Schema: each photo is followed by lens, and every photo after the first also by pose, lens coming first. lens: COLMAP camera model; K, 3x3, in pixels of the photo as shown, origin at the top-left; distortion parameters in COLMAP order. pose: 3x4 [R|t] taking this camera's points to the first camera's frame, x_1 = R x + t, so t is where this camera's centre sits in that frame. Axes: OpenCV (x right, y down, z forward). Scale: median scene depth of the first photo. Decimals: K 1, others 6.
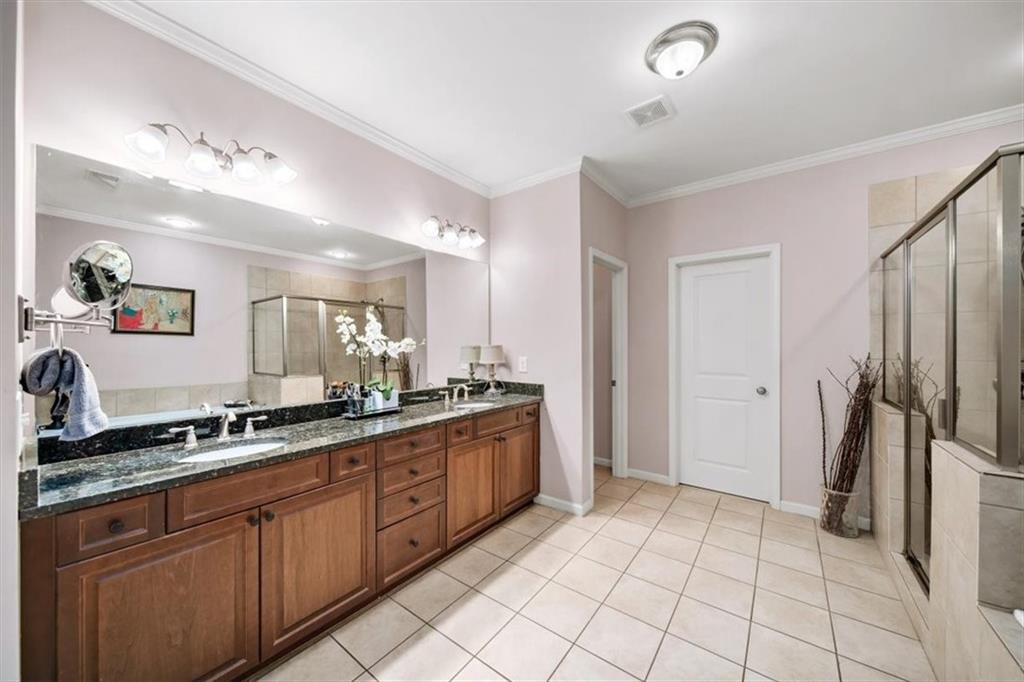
lens RADIAL K [[359.9, 0, 512.4], [0, 359.9, 342.2], [0, 0, 1]] dist [-0.000151, -0.000280]
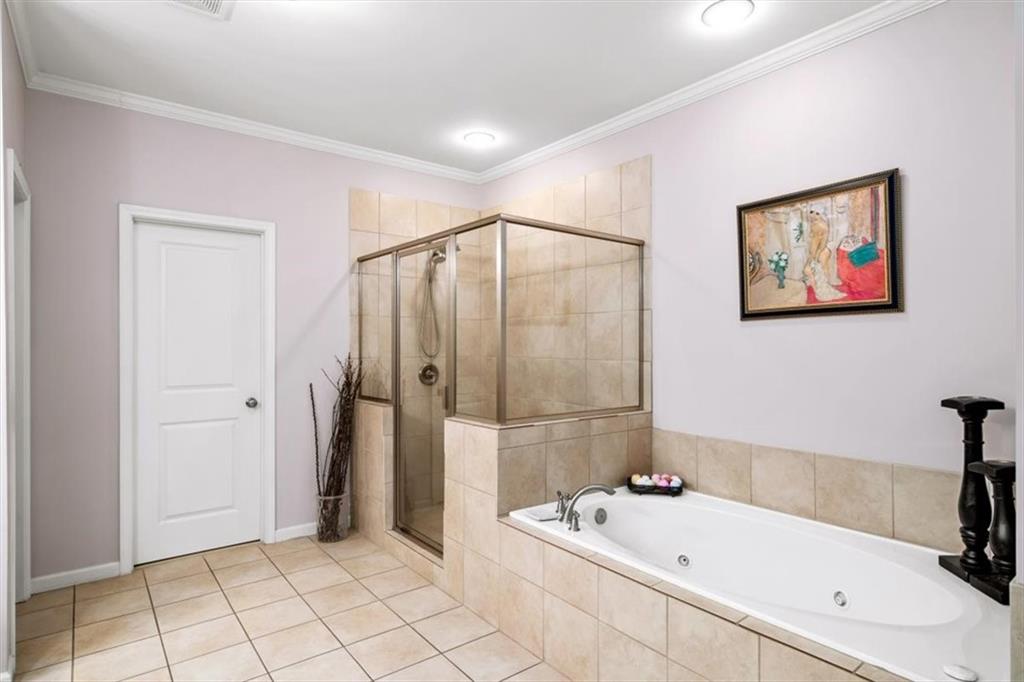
lens RADIAL K [[550.2, 0, 513.4], [0, 550.2, 341.3], [0, 0, 1]] dist [0.001489, -0.000126]
pose [[0.259830, 0.001918, 0.965652, -0.360654], [-0.004514, 0.999990, -0.000772, -0.003231], [-0.965644, -0.004159, 0.259836, 0.136251]]
